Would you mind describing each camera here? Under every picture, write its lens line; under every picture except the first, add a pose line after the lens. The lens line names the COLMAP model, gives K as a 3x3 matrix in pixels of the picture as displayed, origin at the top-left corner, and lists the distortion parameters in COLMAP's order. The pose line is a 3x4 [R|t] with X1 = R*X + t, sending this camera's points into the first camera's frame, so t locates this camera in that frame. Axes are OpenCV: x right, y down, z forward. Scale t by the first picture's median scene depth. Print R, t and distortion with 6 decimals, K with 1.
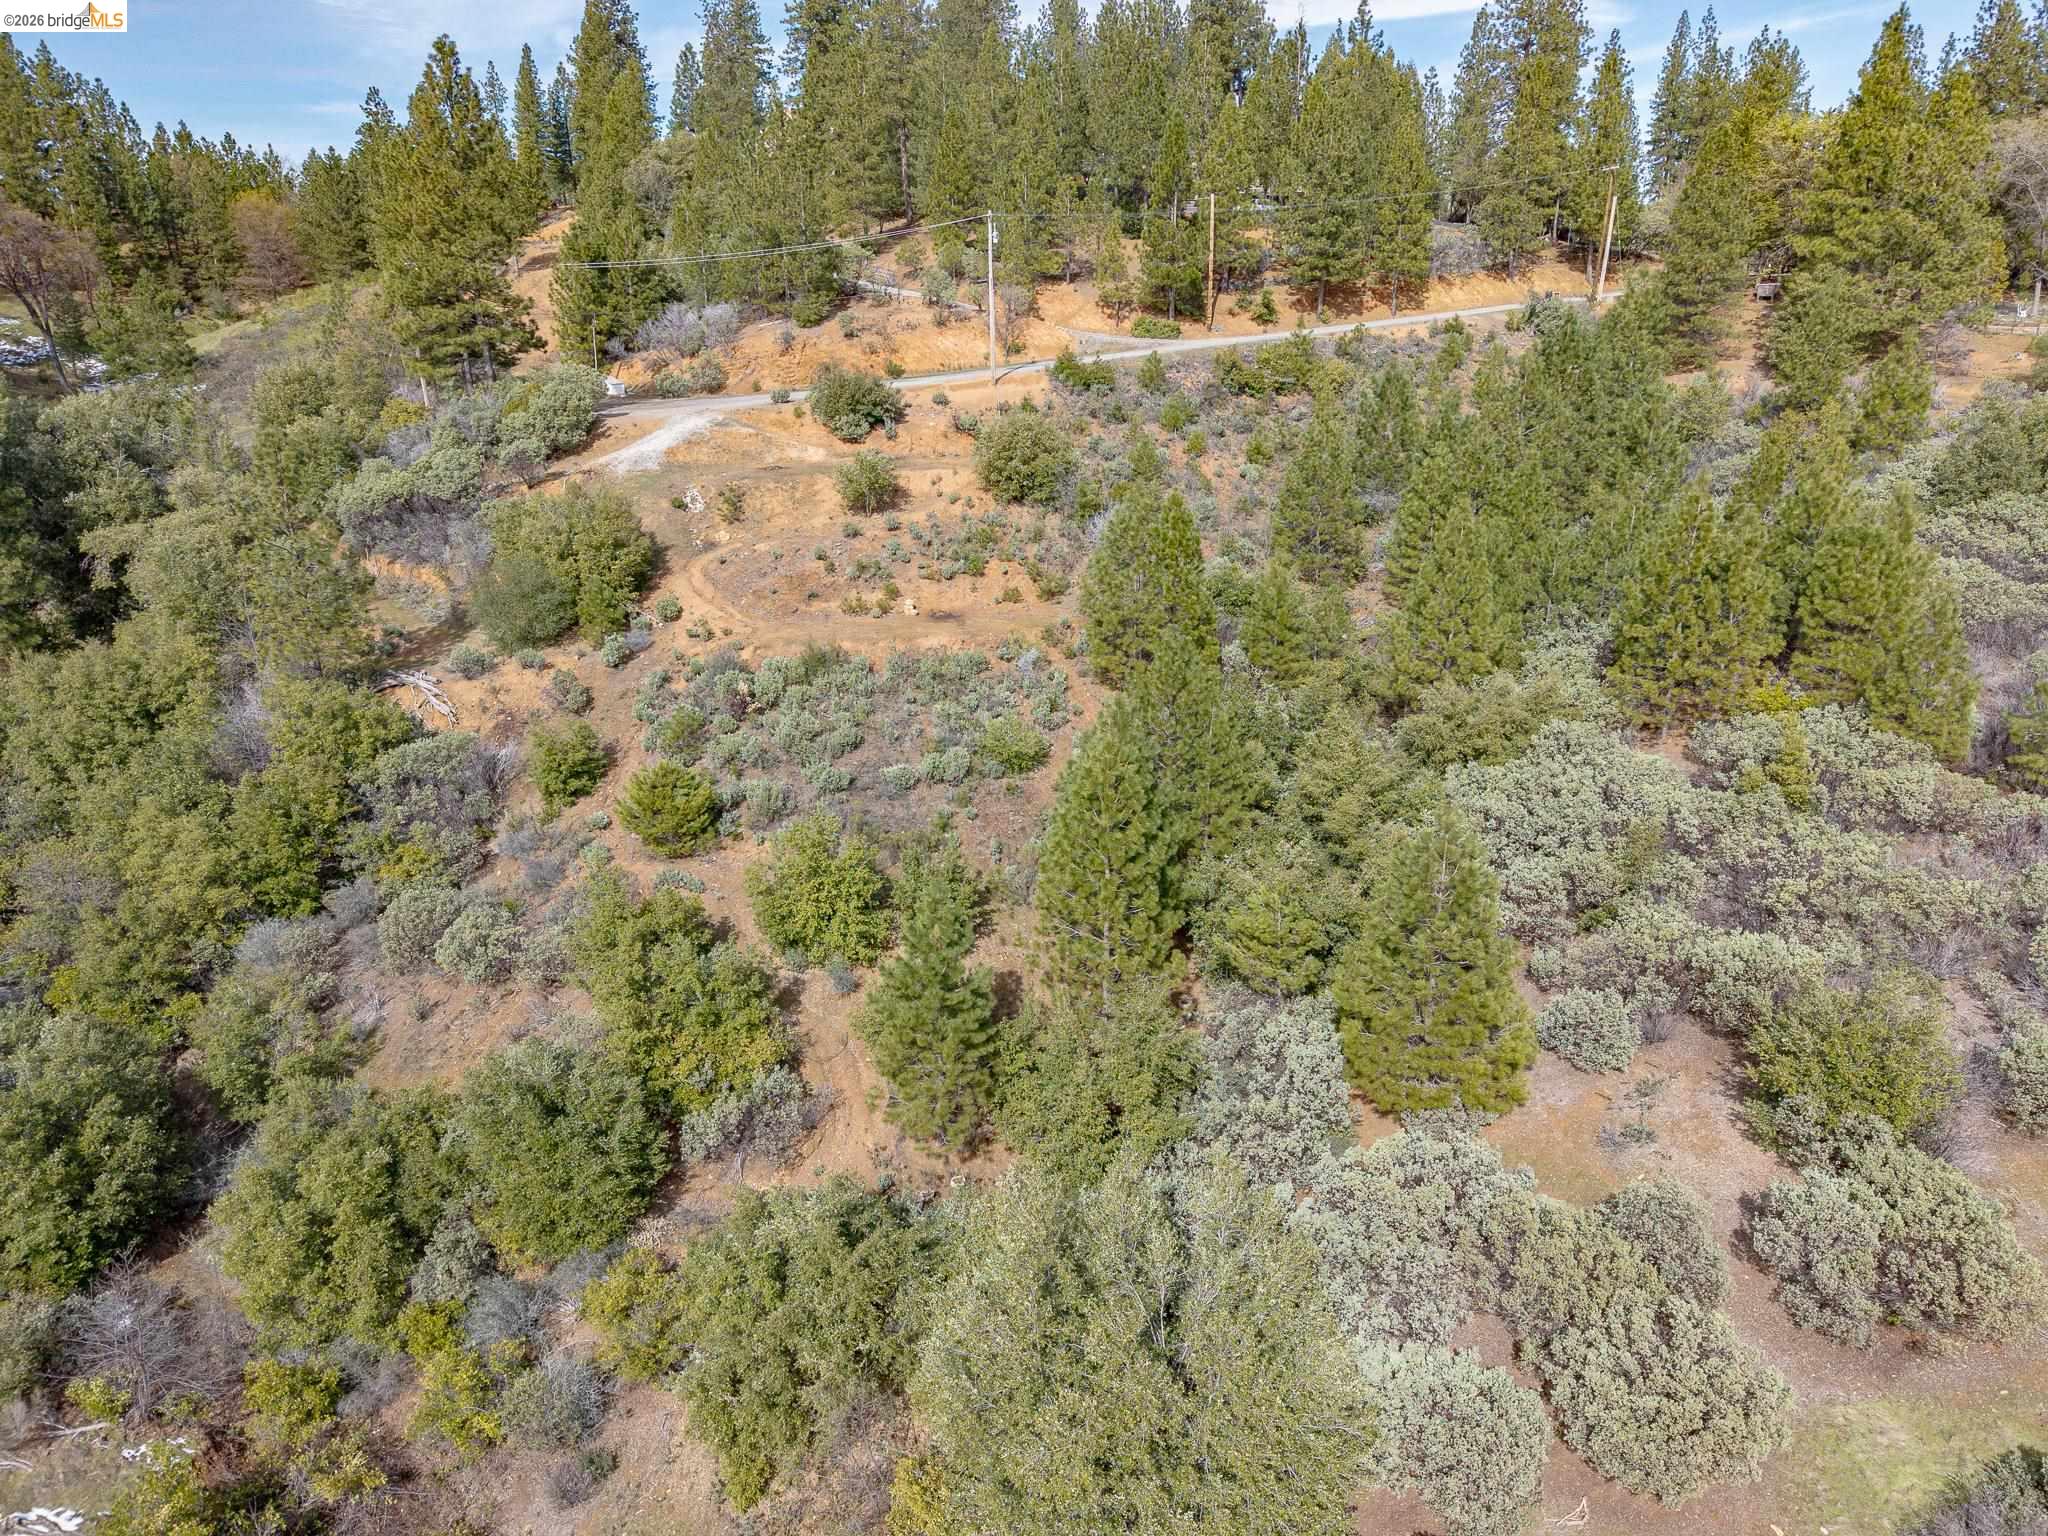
lens RADIAL K [[1381.0, 0, 1022.8], [0, 1381.0, 773.9], [0, 0, 1]] dist [0.024921, -0.020672]
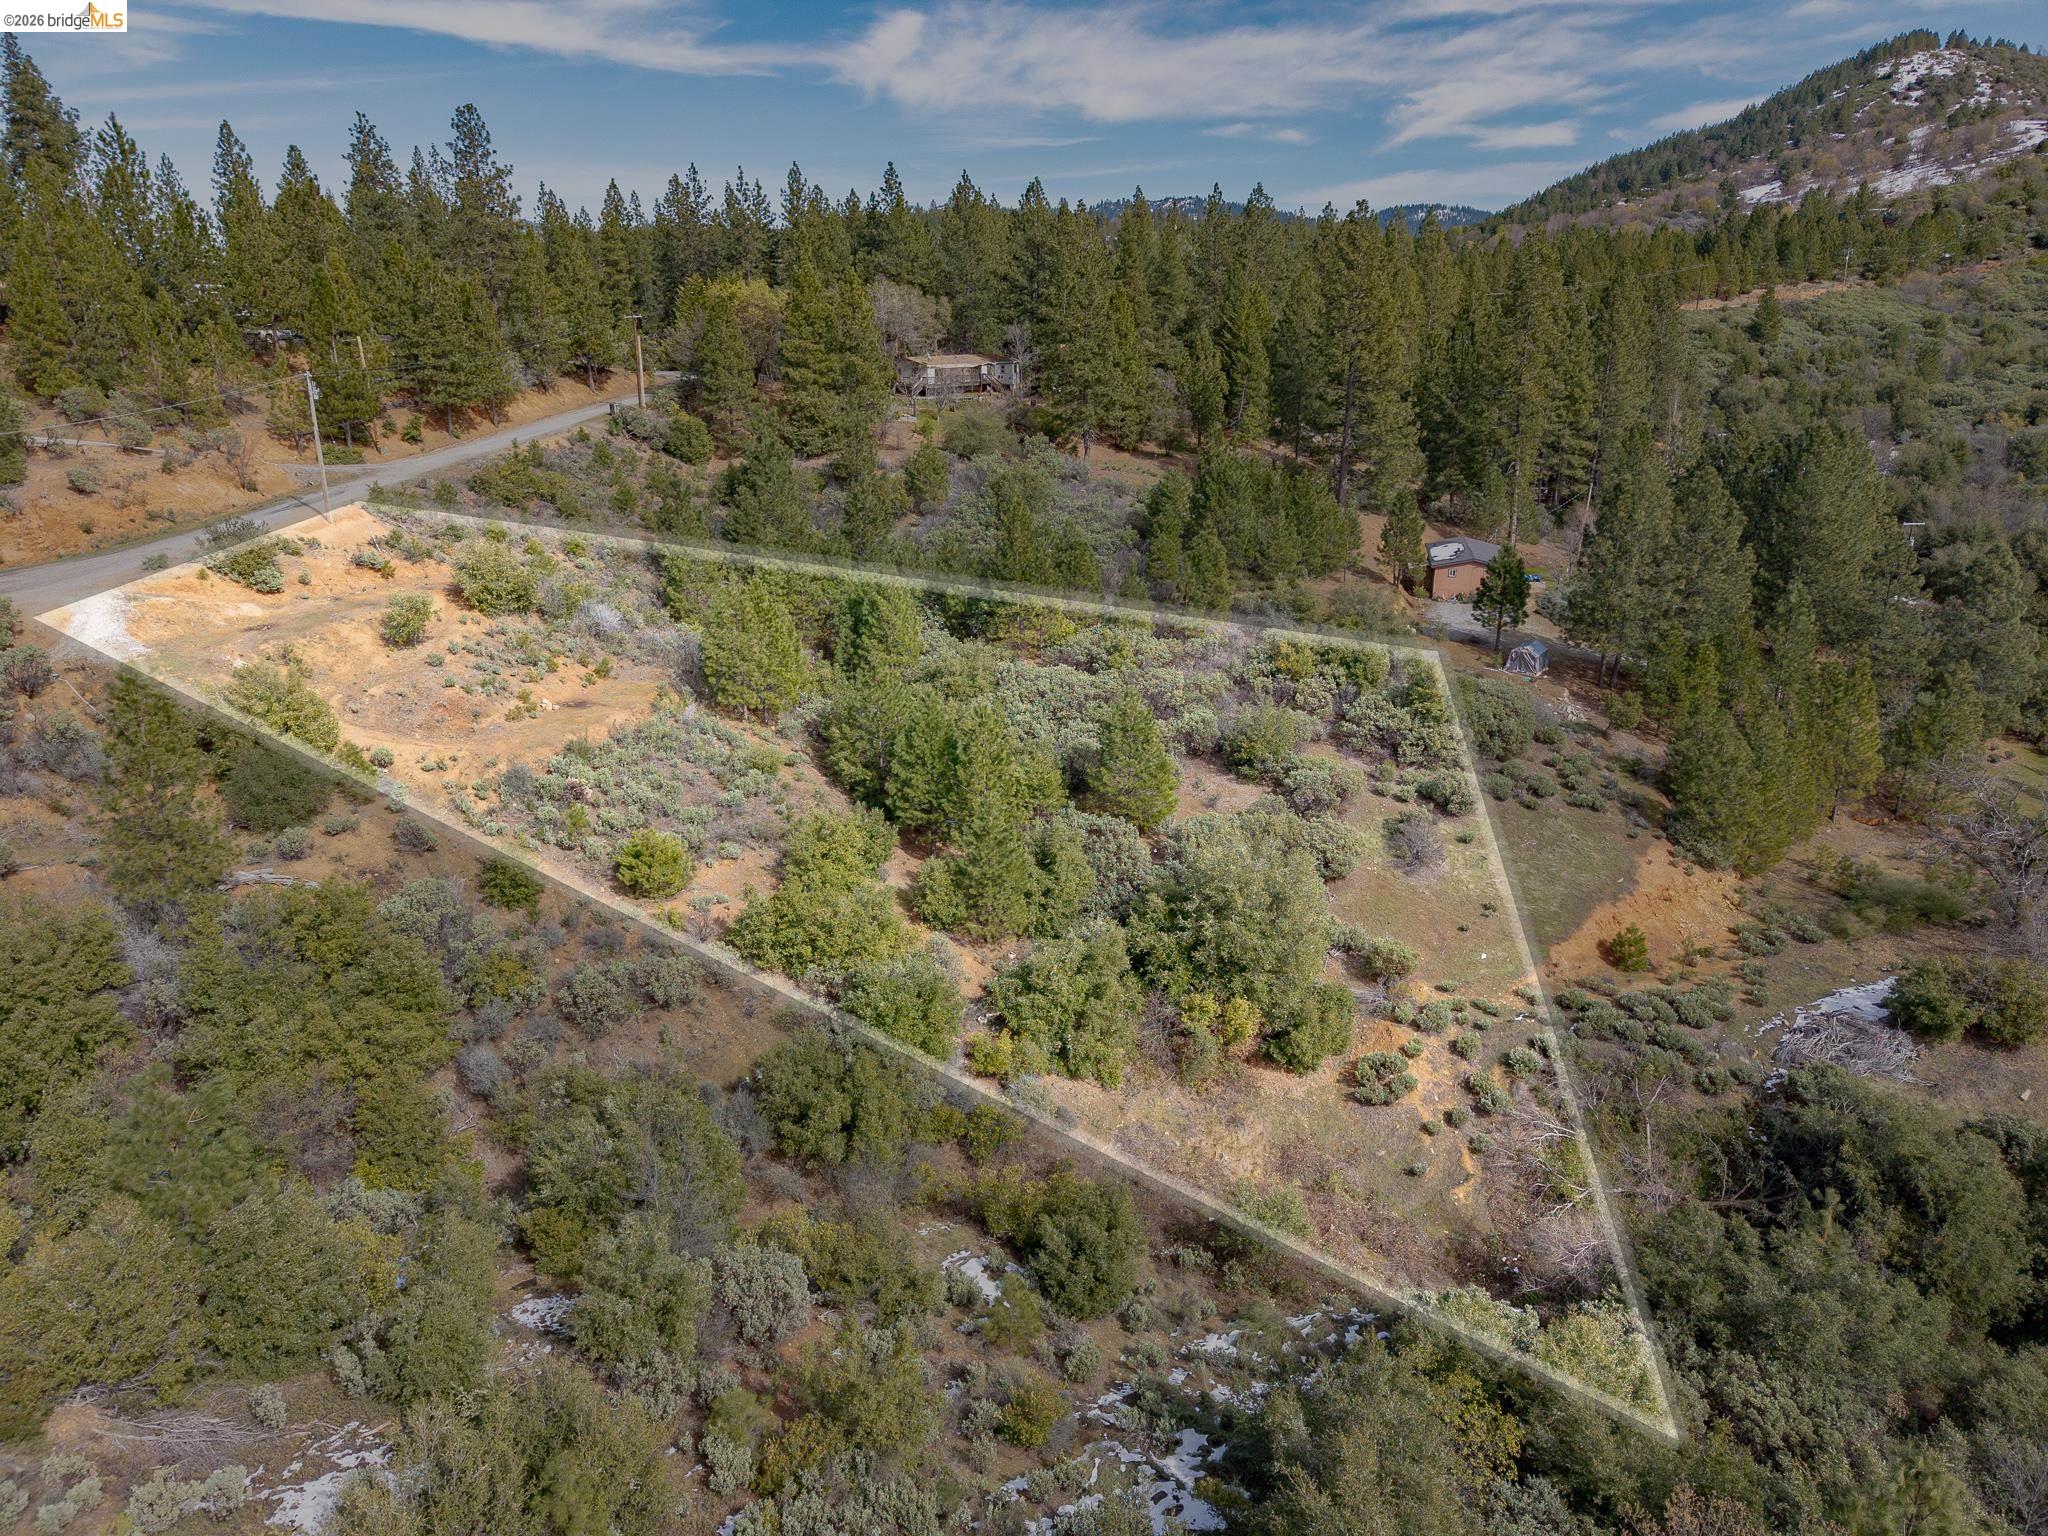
lens RADIAL K [[1381.0, 0, 1022.8], [0, 1381.0, 773.9], [0, 0, 1]] dist [0.024921, -0.020672]
pose [[0.534691, -0.272513, 0.799901, -0.796484], [0.296256, 0.946949, 0.124578, -0.084415], [-0.791415, 0.170365, 0.587059, -0.043997]]
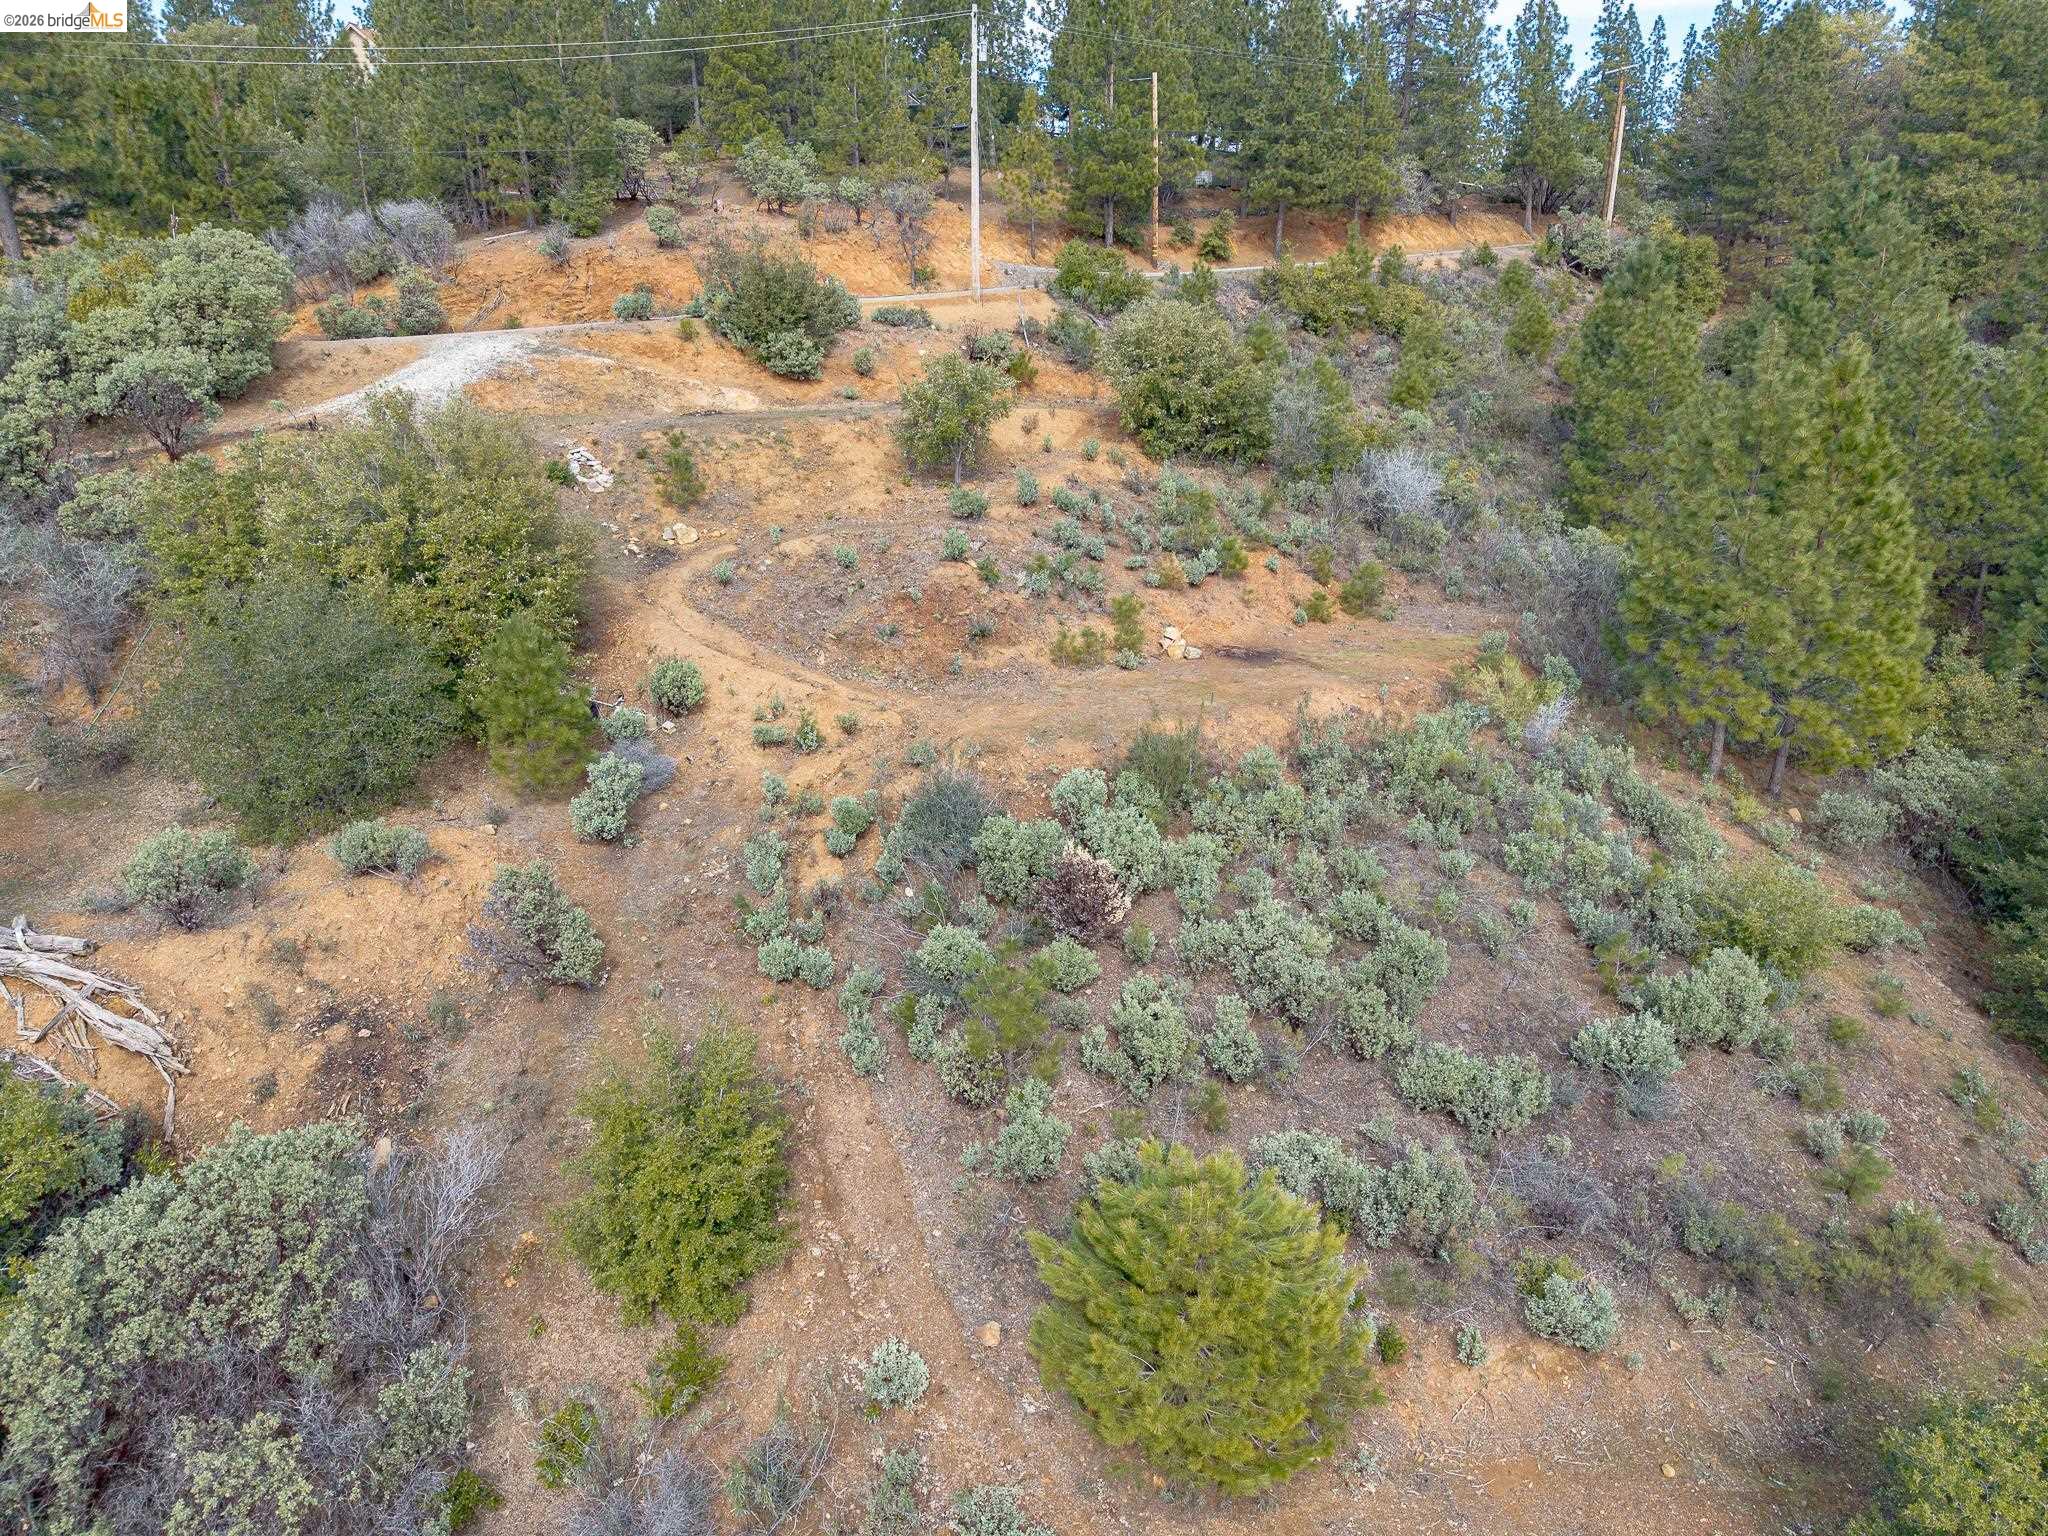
lens RADIAL K [[1386.2, 0, 1022.0], [0, 1386.2, 779.0], [0, 0, 1]] dist [0.021869, -0.021097]
pose [[0.937355, -0.100901, 0.333442, -0.275908], [0.120651, 0.991928, -0.039006, -0.057810], [-0.326815, 0.076793, 0.941963, 0.528555]]
